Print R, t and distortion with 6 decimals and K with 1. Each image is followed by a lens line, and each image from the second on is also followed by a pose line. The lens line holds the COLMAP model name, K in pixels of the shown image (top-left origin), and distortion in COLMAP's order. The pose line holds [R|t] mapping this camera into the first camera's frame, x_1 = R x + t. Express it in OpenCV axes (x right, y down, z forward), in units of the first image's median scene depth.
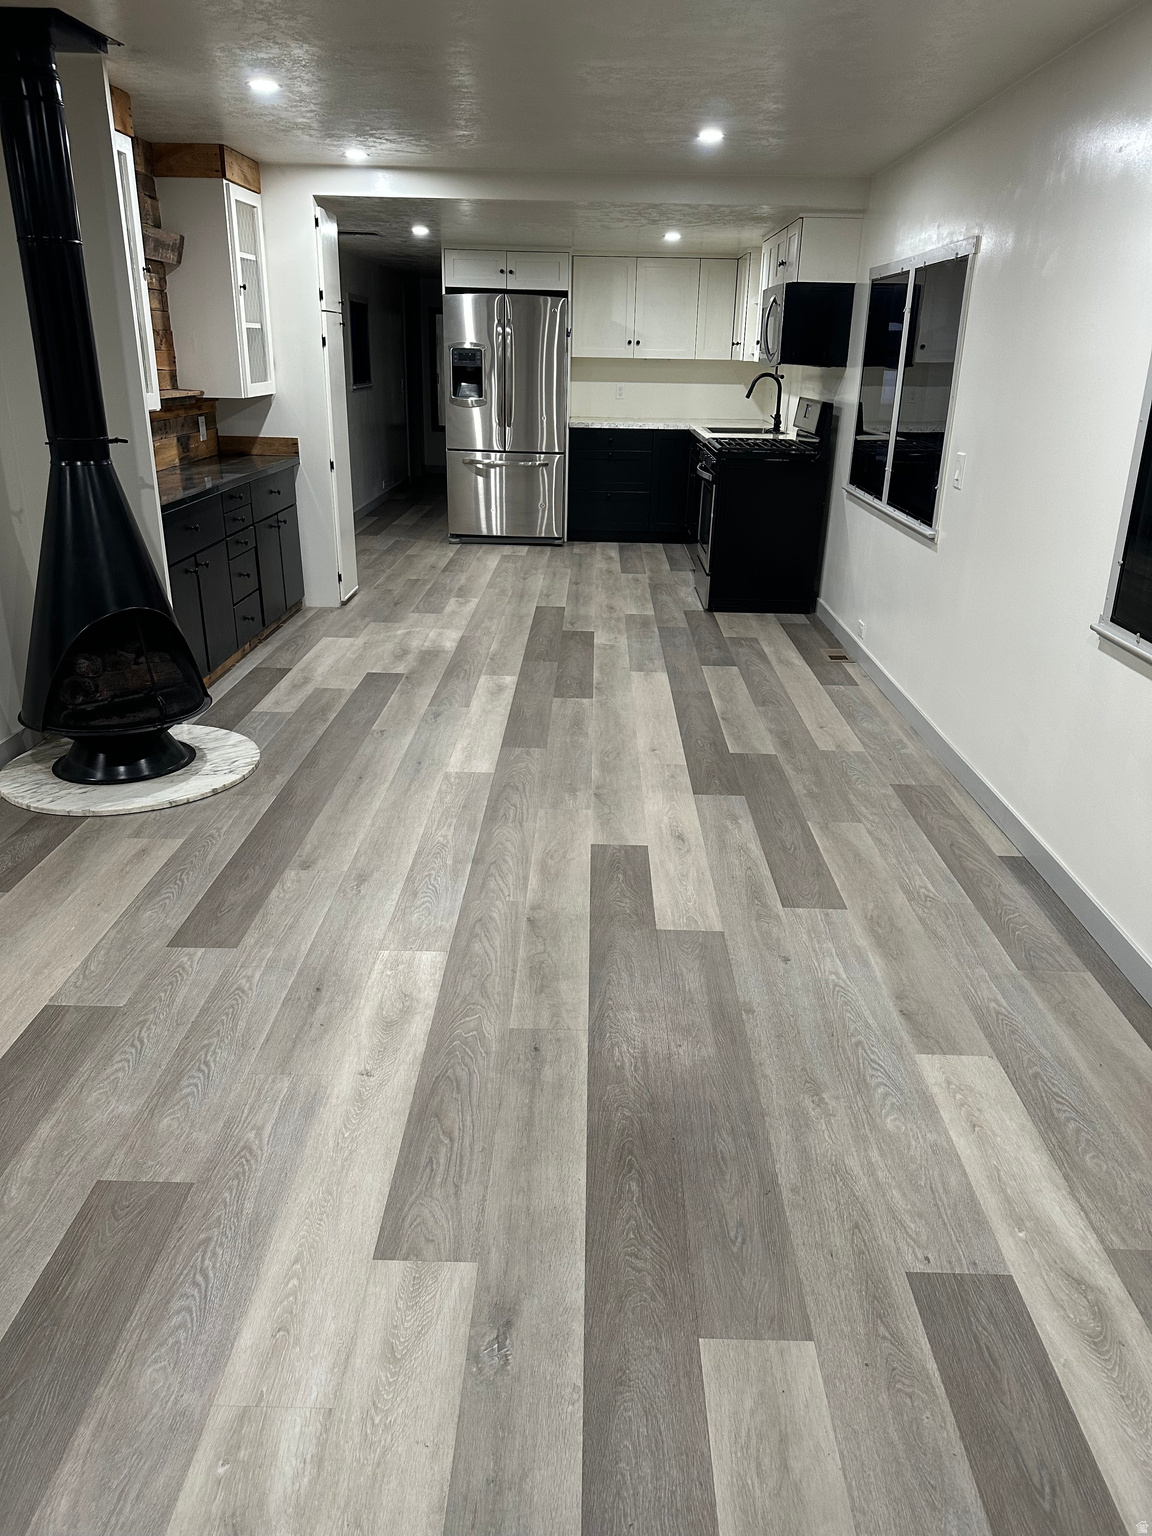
lens RADIAL K [[1086.3, 0, 568.8], [0, 1086.3, 764.1], [0, 0, 1]] dist [0.047332, -0.048902]
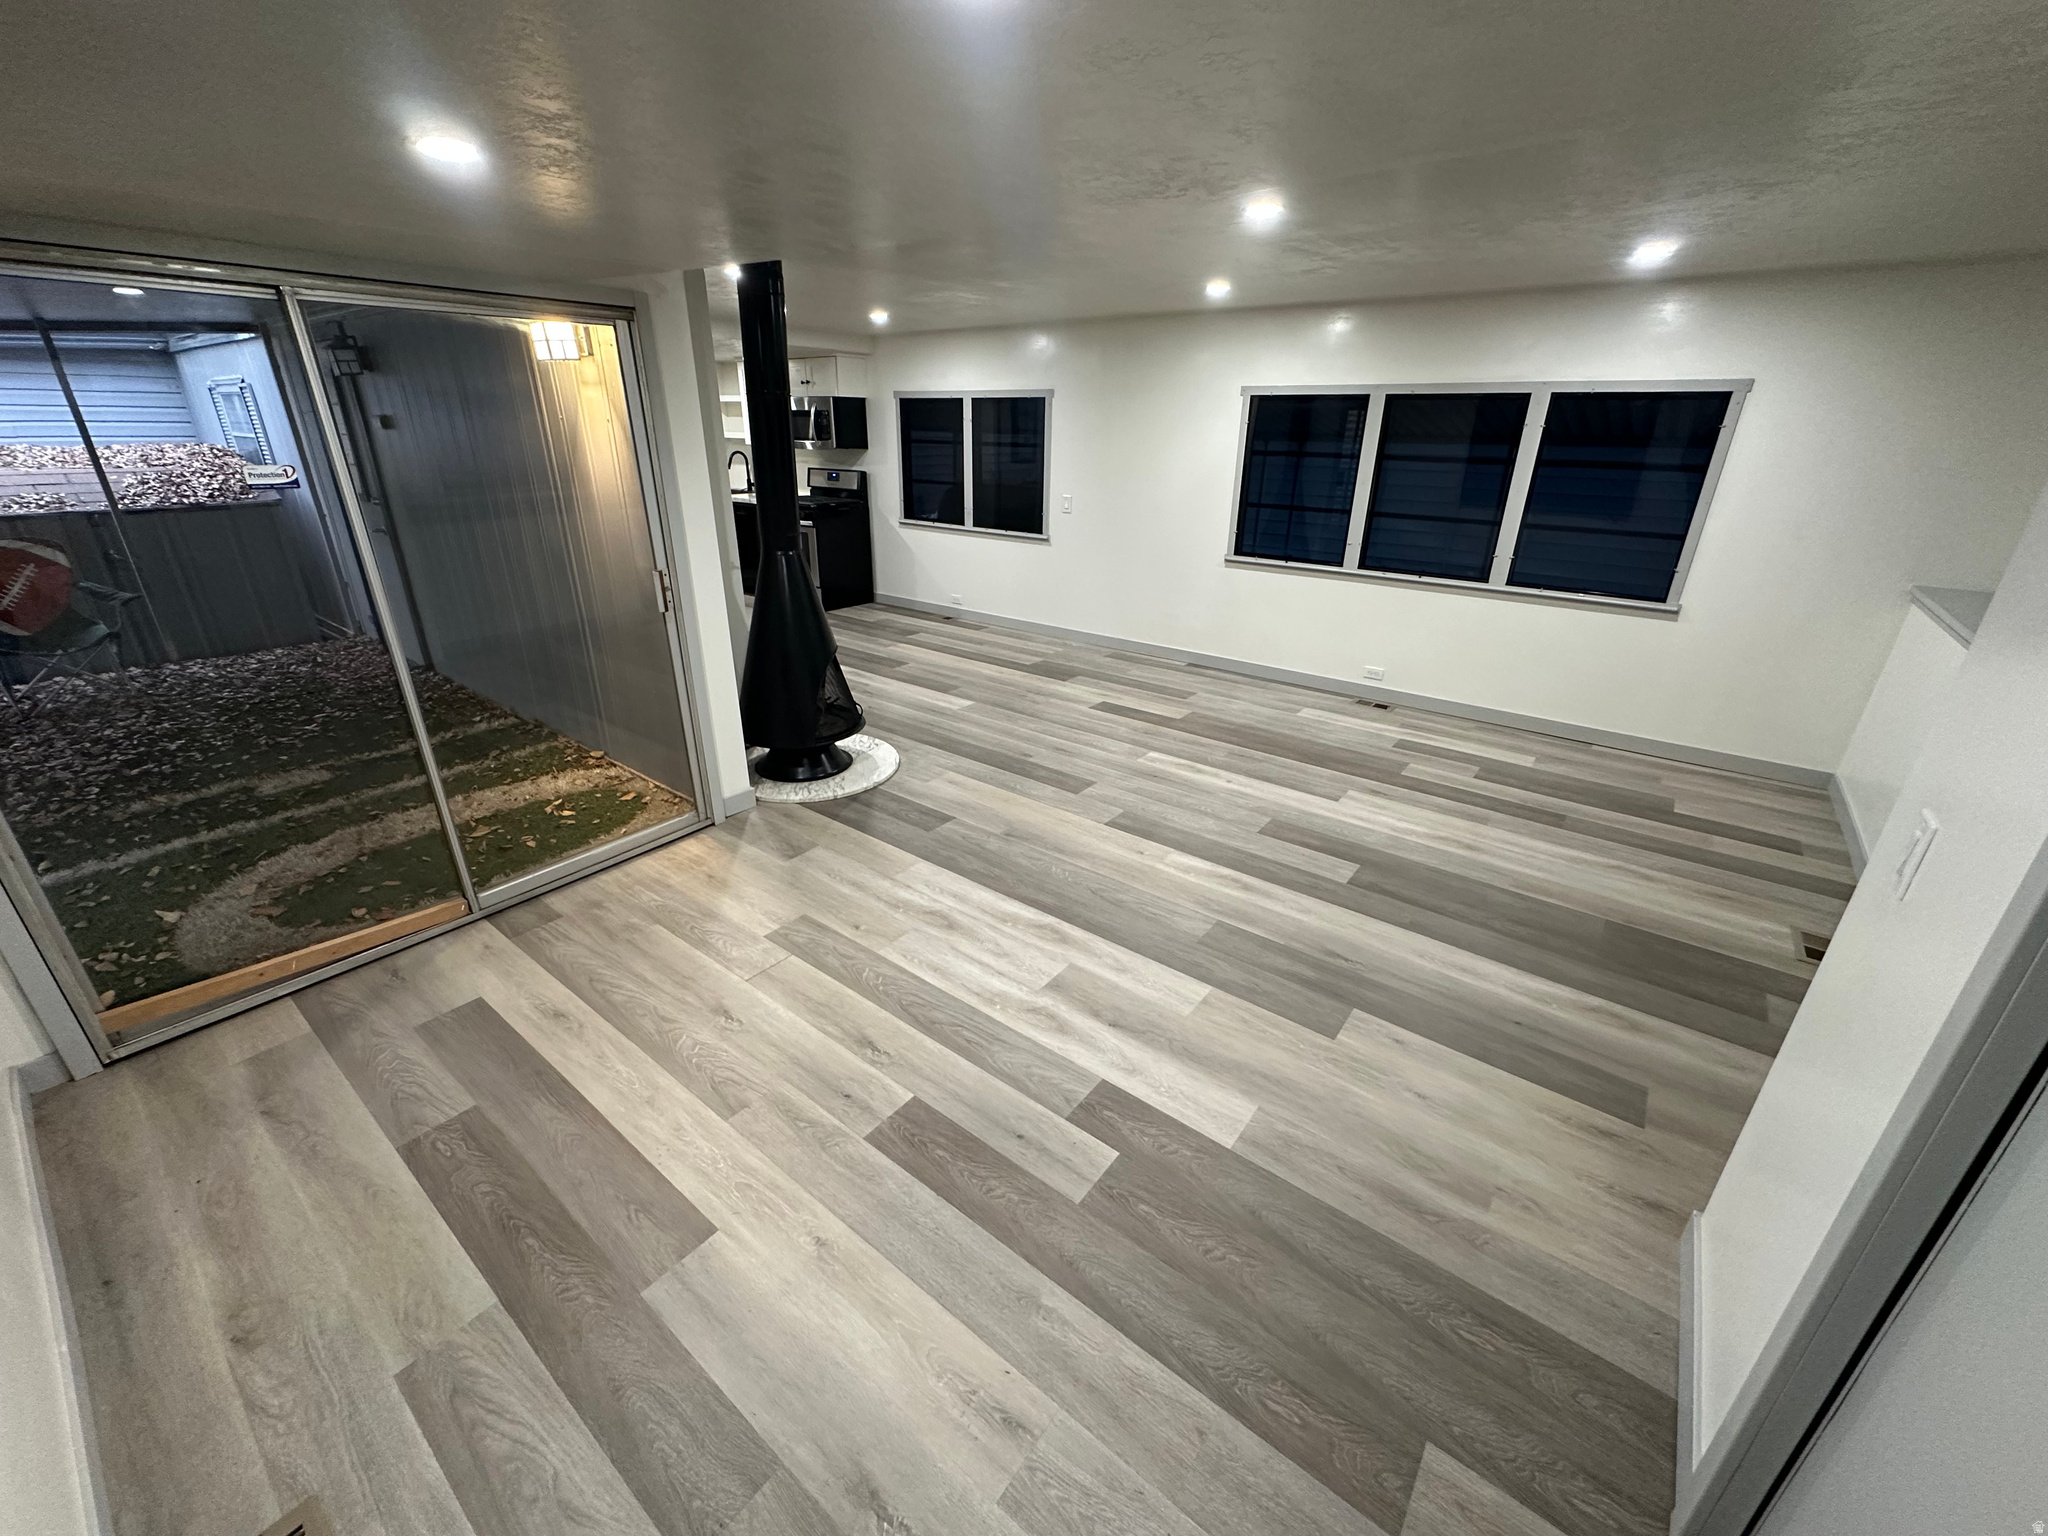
lens RADIAL K [[816.5, 0, 1037.3], [0, 816.5, 763.4], [0, 0, 1]] dist [-0.005753, 0.000508]
pose [[0.595606, -0.320086, 0.736749, -0.996098], [0.283268, 0.941952, 0.180237, -0.105911], [-0.751673, 0.101347, 0.651702, 0.102809]]
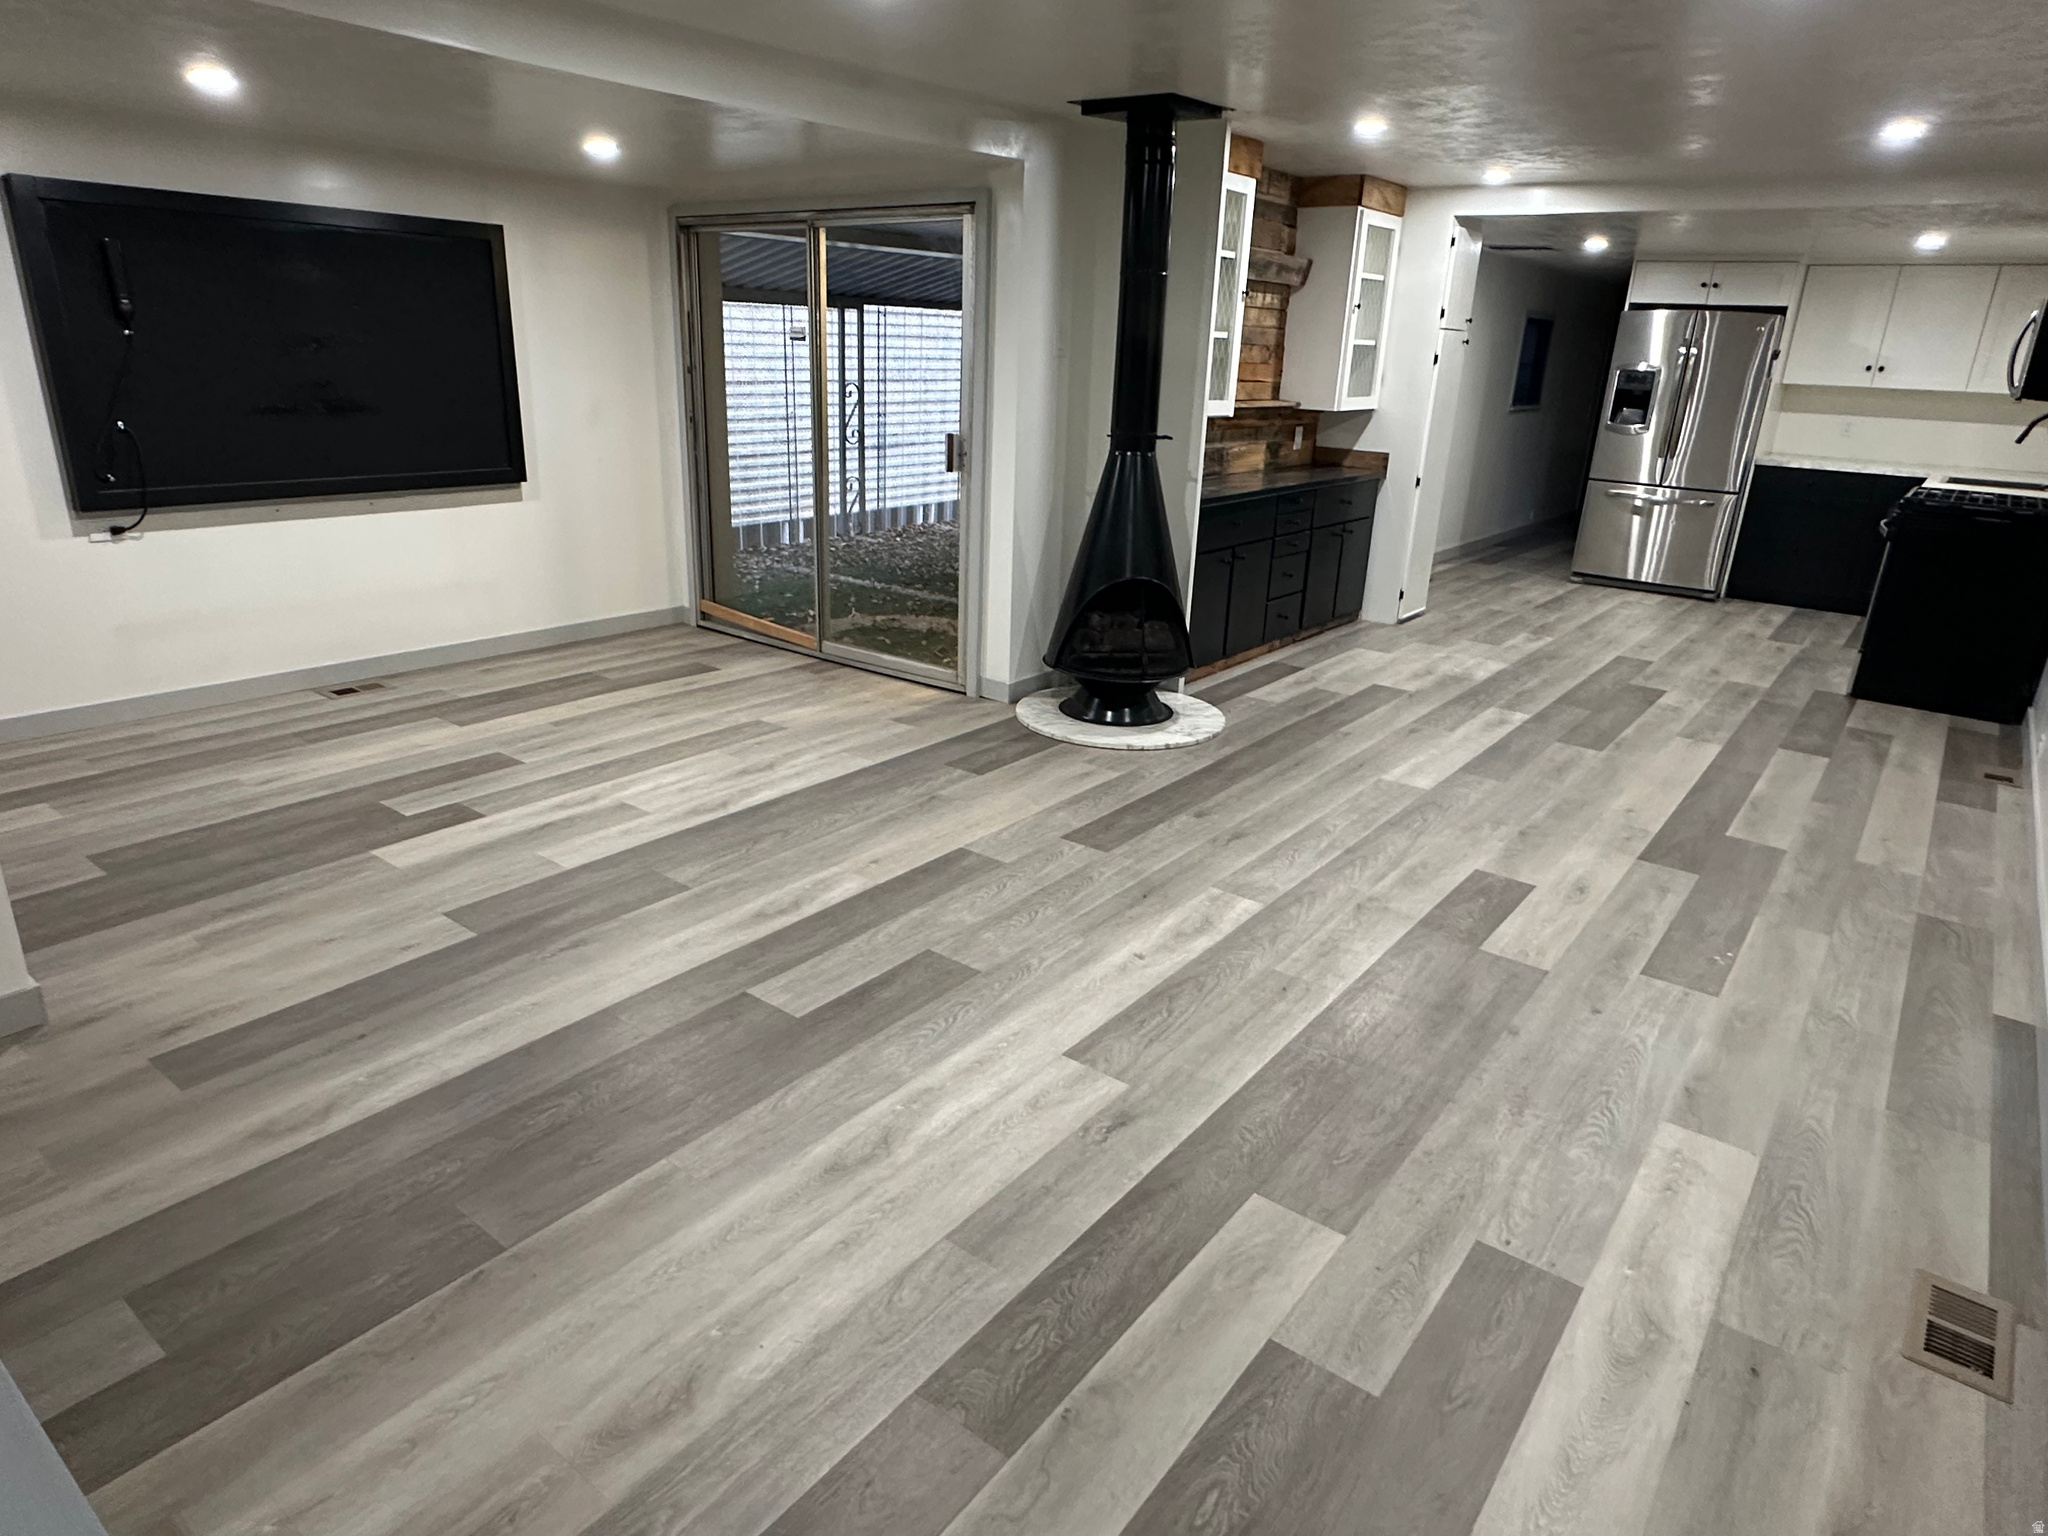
lens RADIAL K [[1205.5, 0, 1004.9], [0, 1205.5, 770.9], [0, 0, 1]] dist [-0.002632, -0.002405]
pose [[0.799639, 0.213114, -0.561390, 0.233909], [-0.233680, 0.971647, 0.036003, 0.042382], [0.553146, 0.102396, 0.826768, -0.118105]]
